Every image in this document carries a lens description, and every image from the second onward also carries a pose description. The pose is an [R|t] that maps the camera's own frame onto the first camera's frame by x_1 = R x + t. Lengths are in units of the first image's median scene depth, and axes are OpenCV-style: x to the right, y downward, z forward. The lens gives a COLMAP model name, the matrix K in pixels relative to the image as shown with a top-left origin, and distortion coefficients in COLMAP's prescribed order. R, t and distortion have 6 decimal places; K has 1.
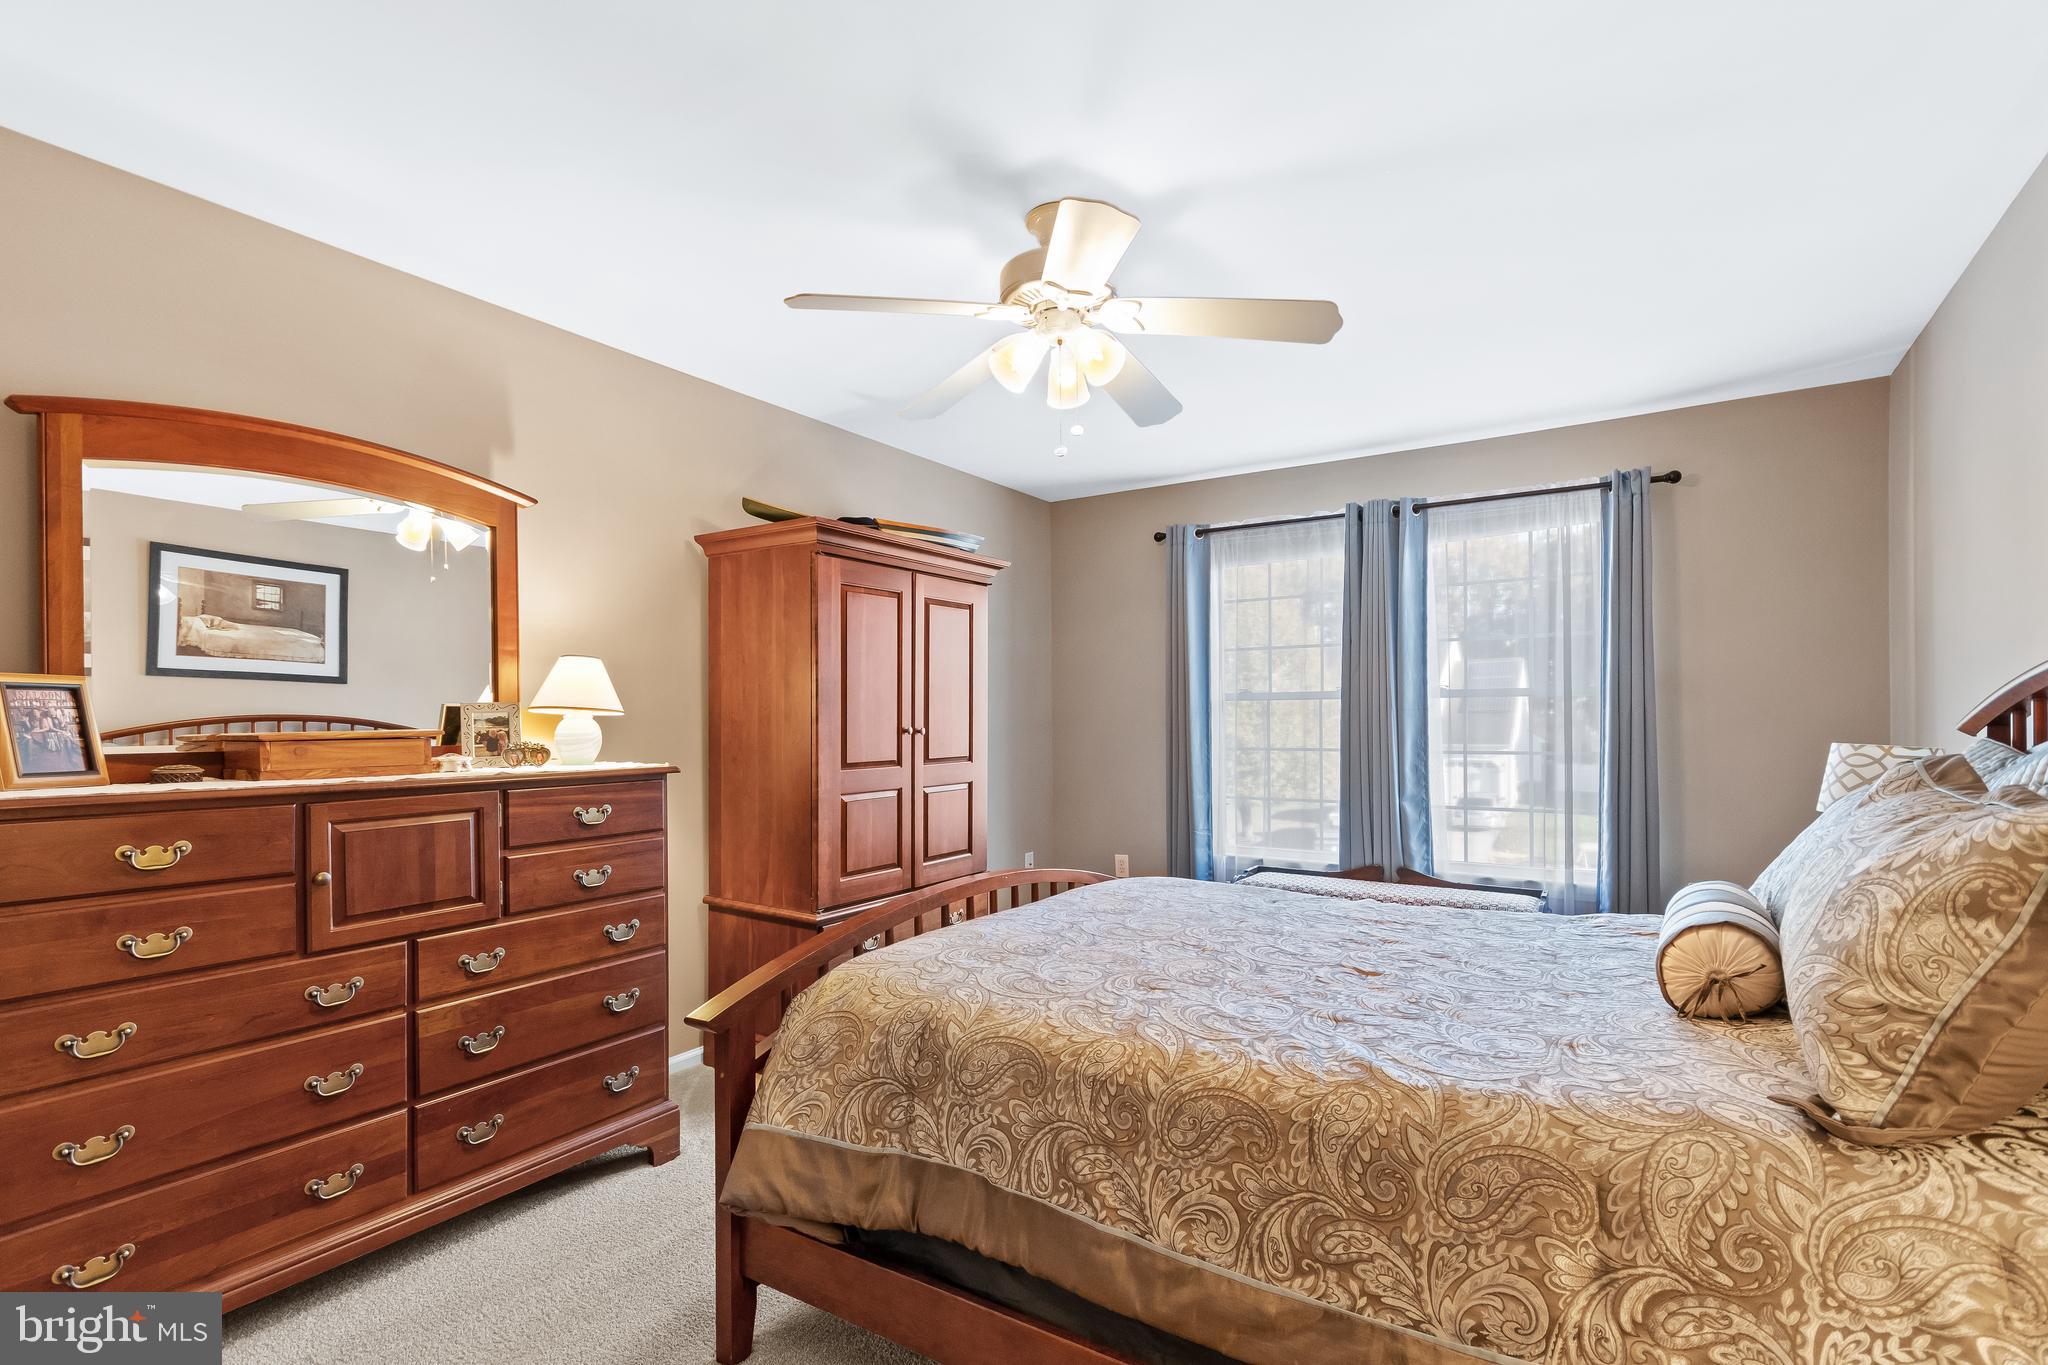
lens RADIAL K [[930.4, 0, 1028.8], [0, 930.4, 702.6], [0, 0, 1]] dist [0.000761, 0.000162]
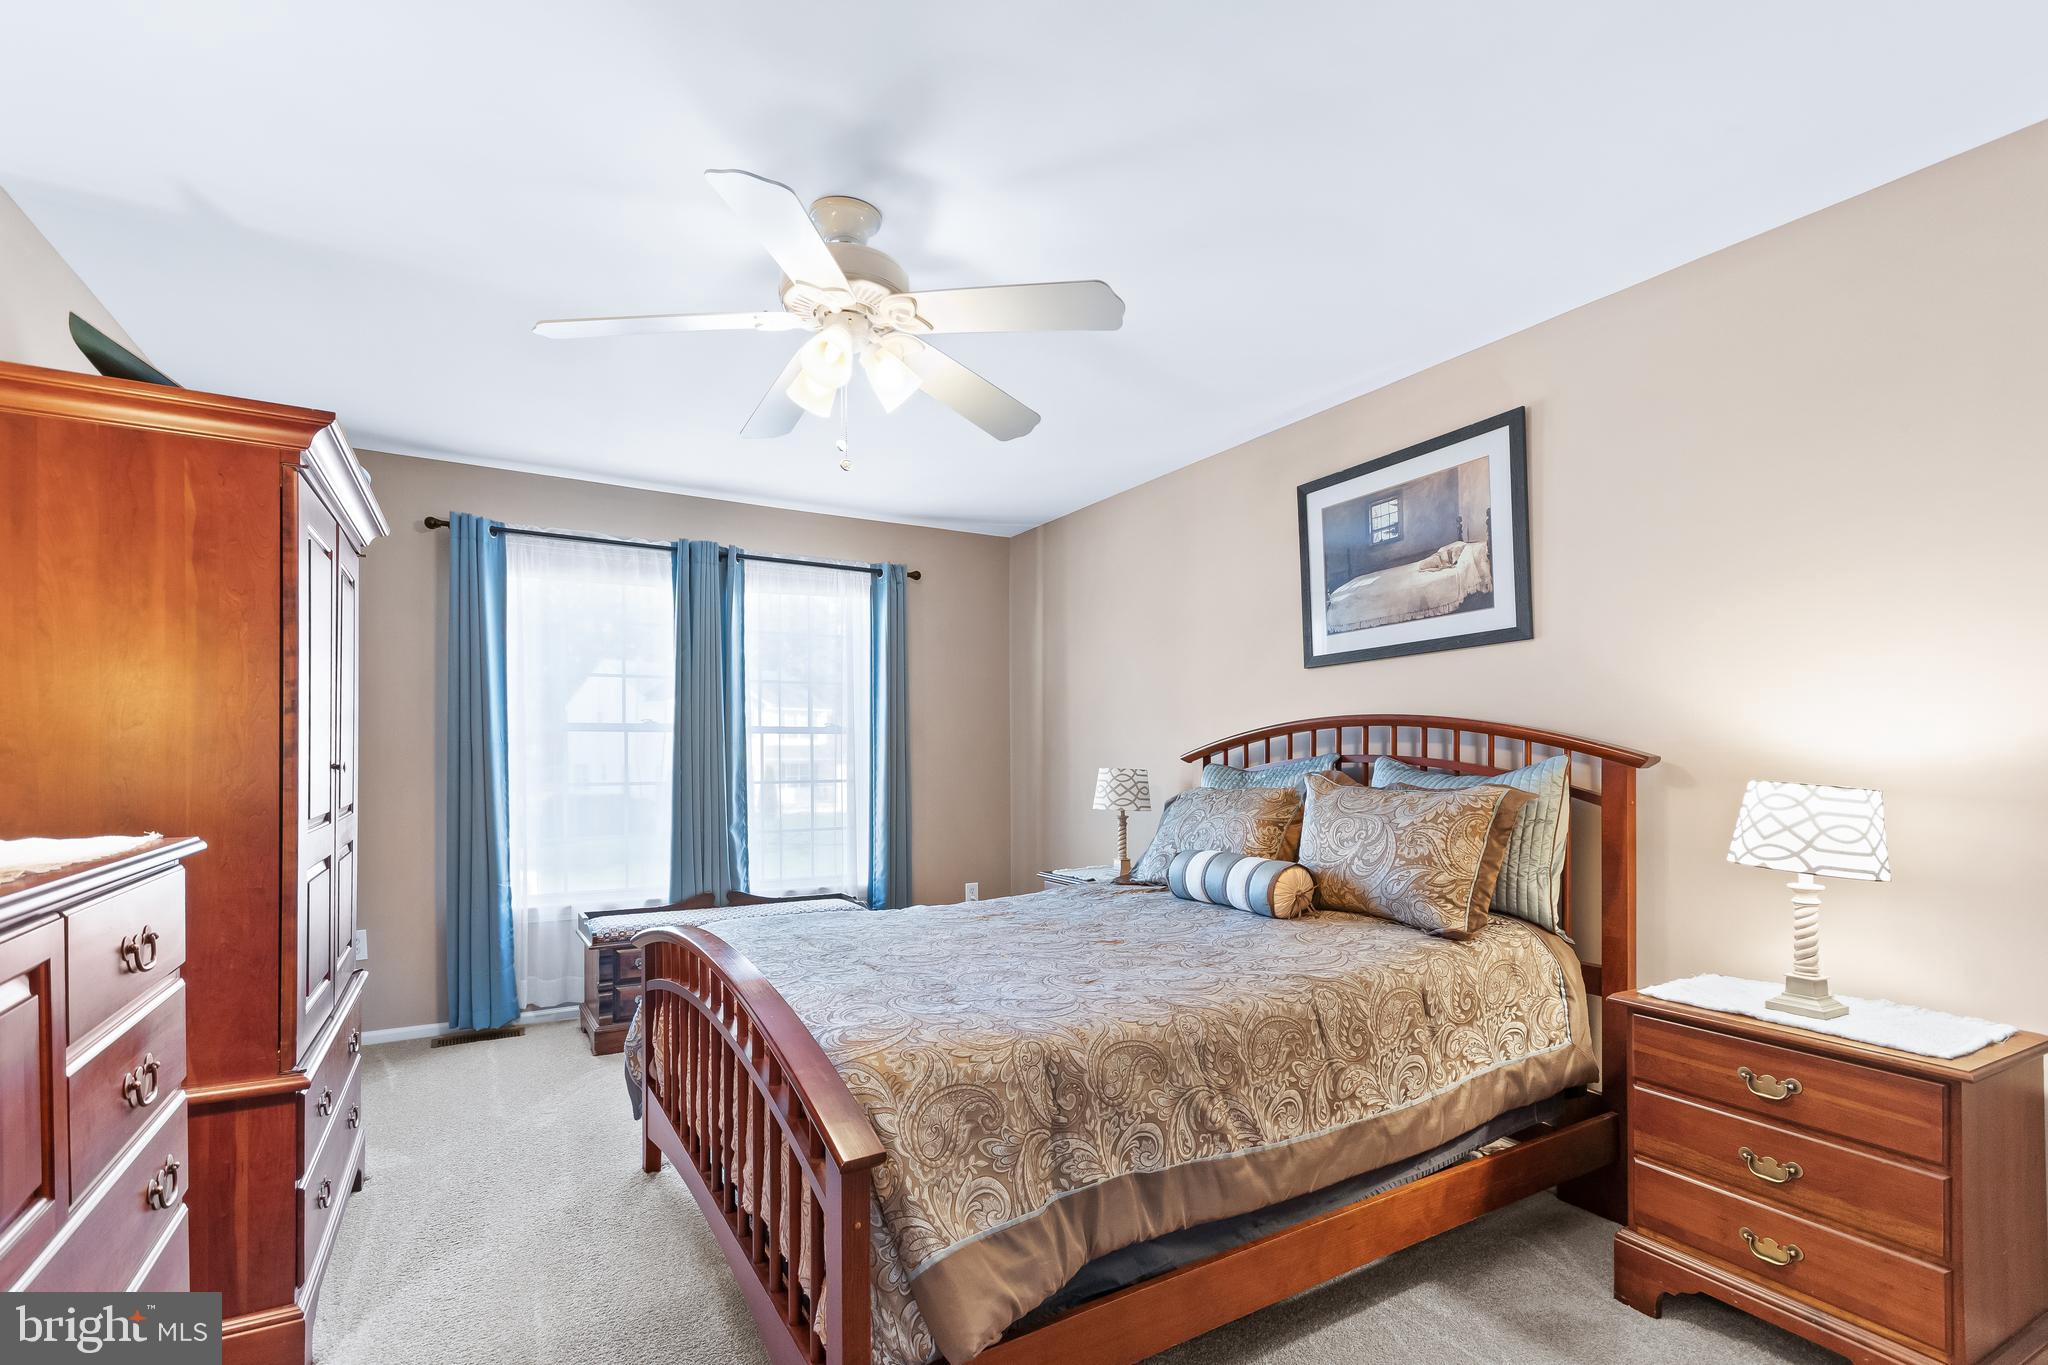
lens RADIAL K [[901.8, 0, 1031.9], [0, 901.8, 739.8], [0, 0, 1]] dist [-0.003975, 0.000015]
pose [[0.463120, 0.017998, 0.886113, -0.980049], [-0.020257, 0.999748, -0.009719, 0.018261], [-0.886064, -0.013448, 0.463368, 0.591847]]
